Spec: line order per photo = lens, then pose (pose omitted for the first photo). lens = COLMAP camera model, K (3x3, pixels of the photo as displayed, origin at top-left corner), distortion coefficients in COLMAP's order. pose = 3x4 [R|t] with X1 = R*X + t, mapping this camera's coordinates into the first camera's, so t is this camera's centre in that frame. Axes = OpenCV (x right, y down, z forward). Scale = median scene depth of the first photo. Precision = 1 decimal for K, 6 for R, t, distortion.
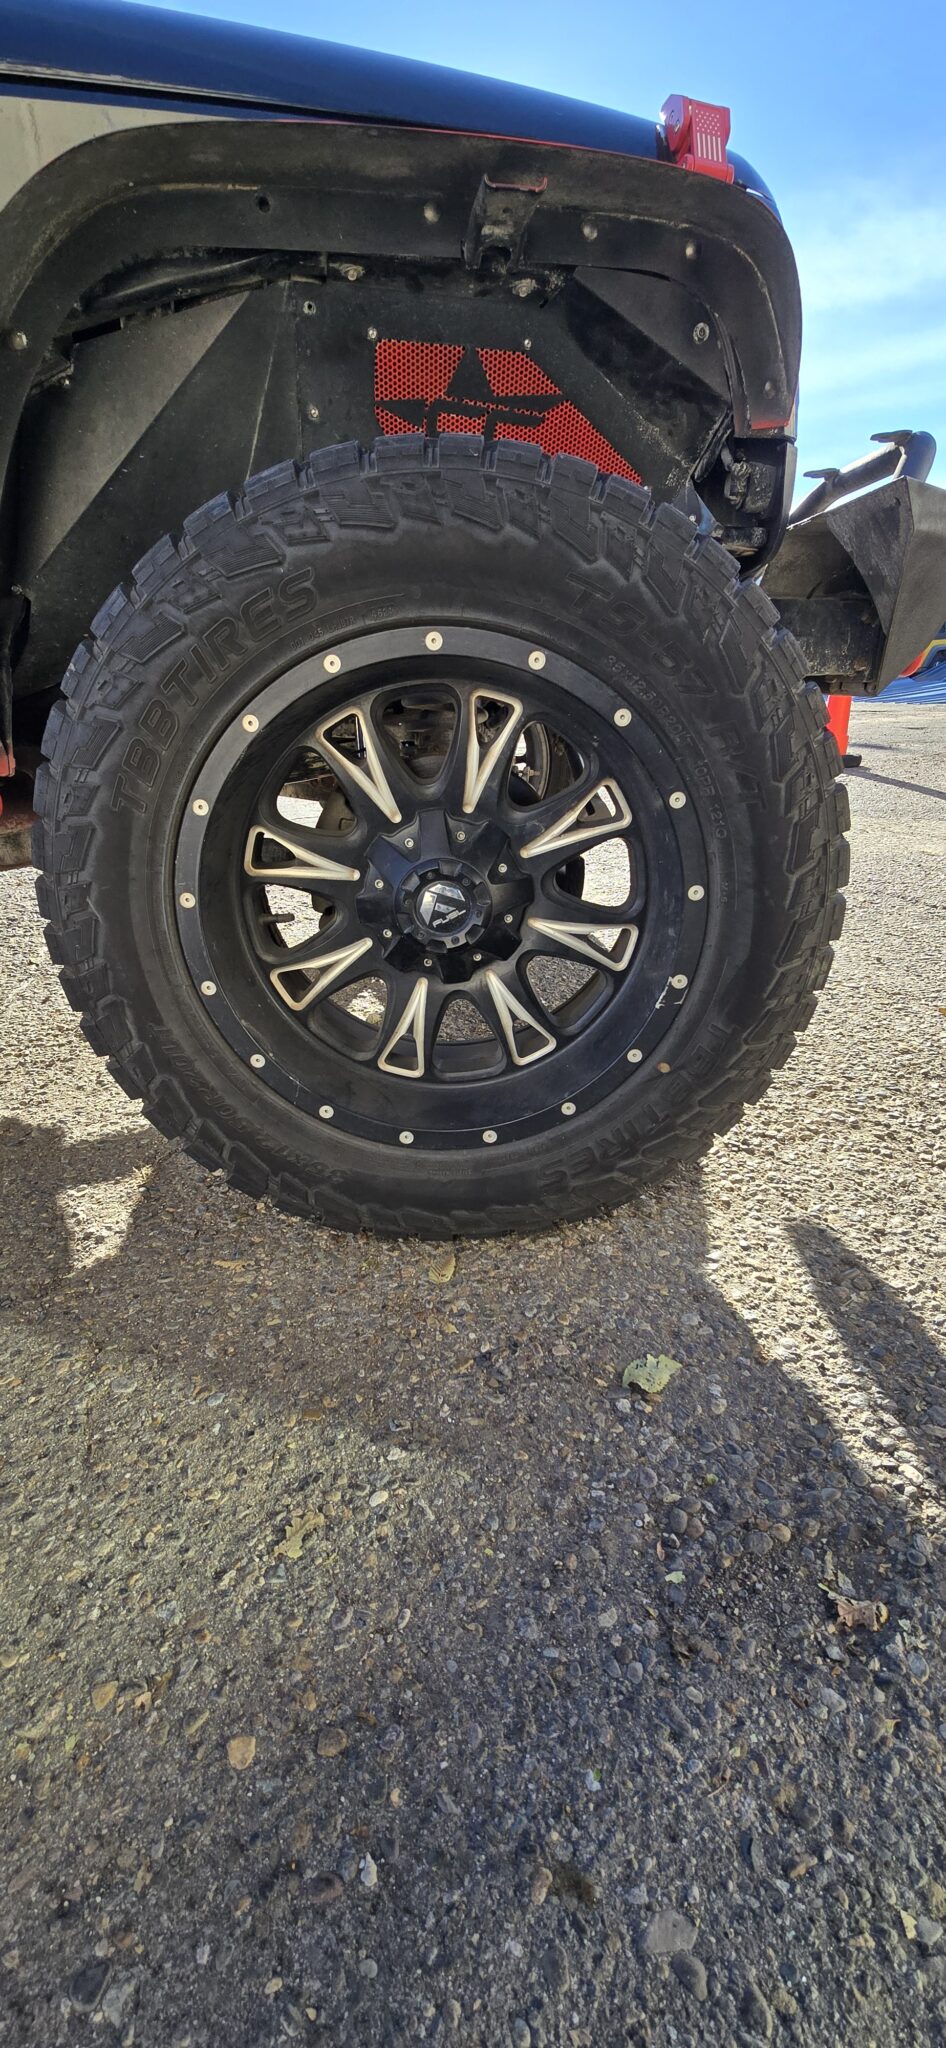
lens RADIAL K [[830.1, 0, 477.3], [0, 830.1, 1026.9], [0, 0, 1]] dist [-0.002215, -0.000337]
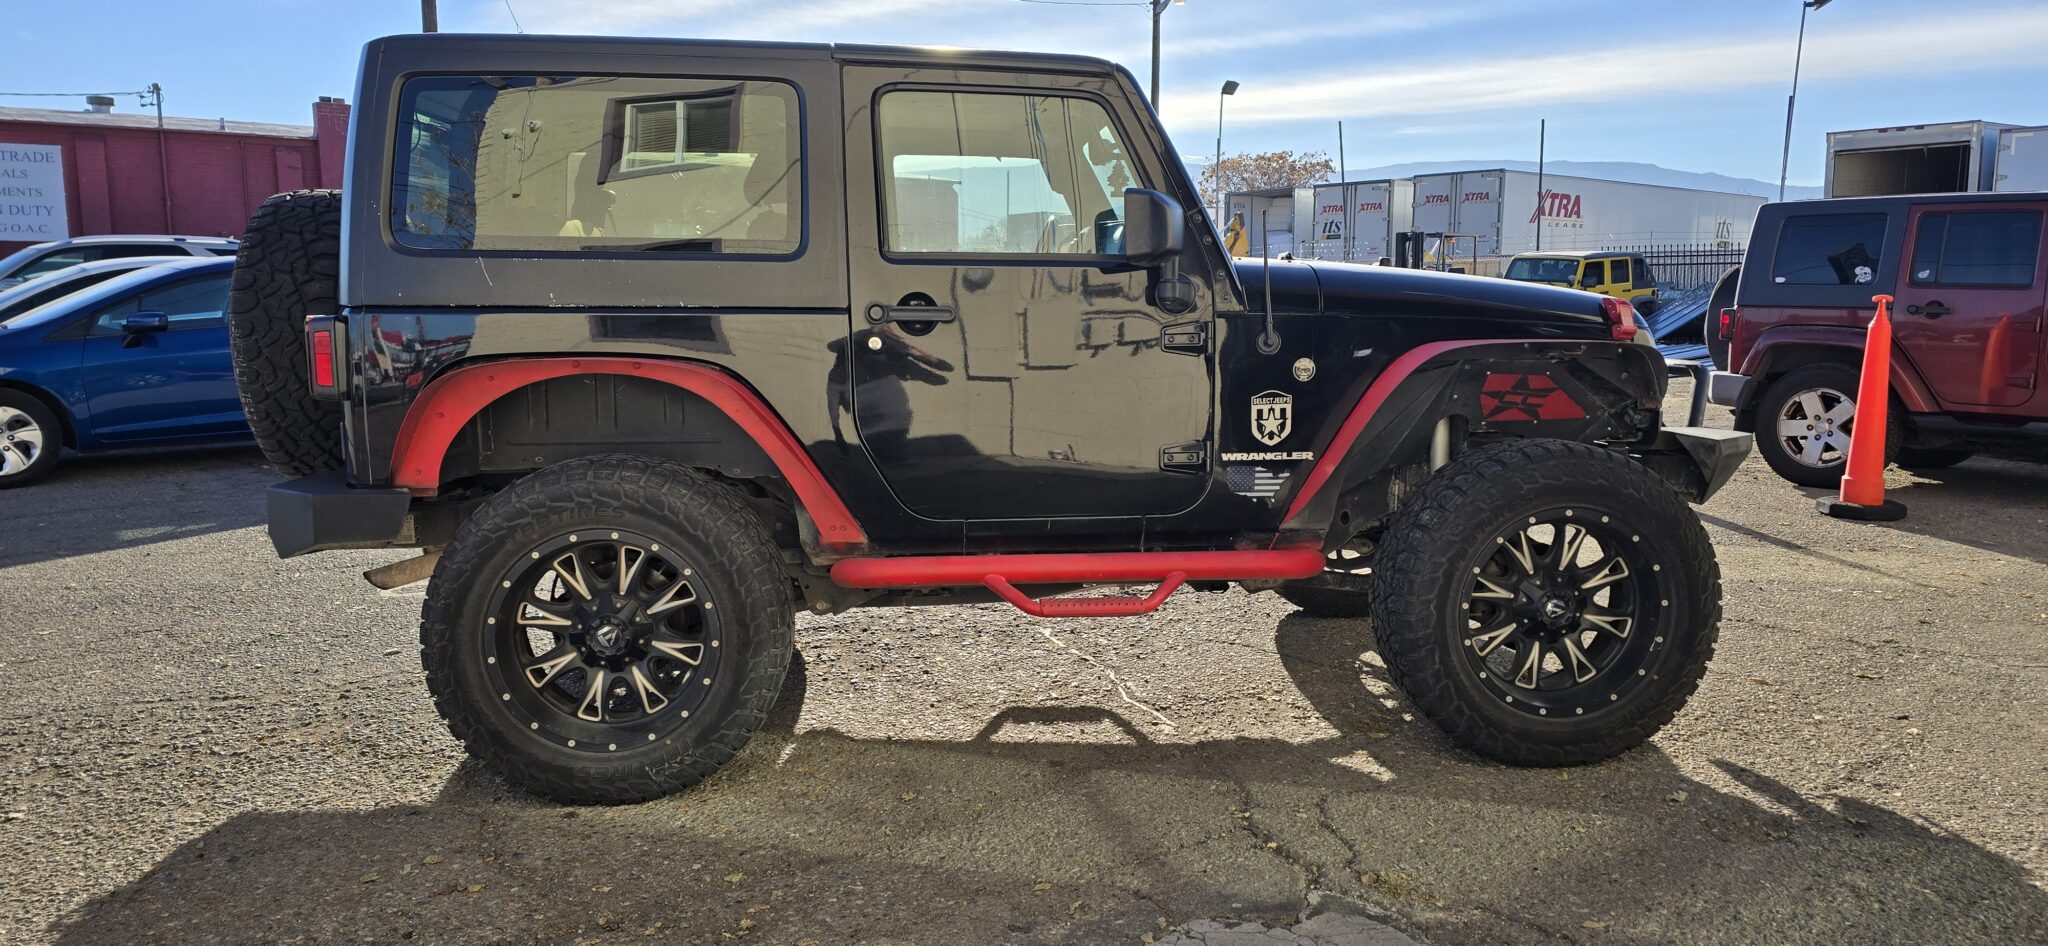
lens RADIAL K [[1359.7, 0, 1035.9], [0, 1359.7, 463.1], [0, 0, 1]] dist [0.051785, -0.039496]
pose [[0.997682, 0.004411, 0.067910, -1.757317], [0.014391, 0.961655, -0.273884, 0.496459], [-0.066514, 0.274226, 0.959362, -2.726890]]
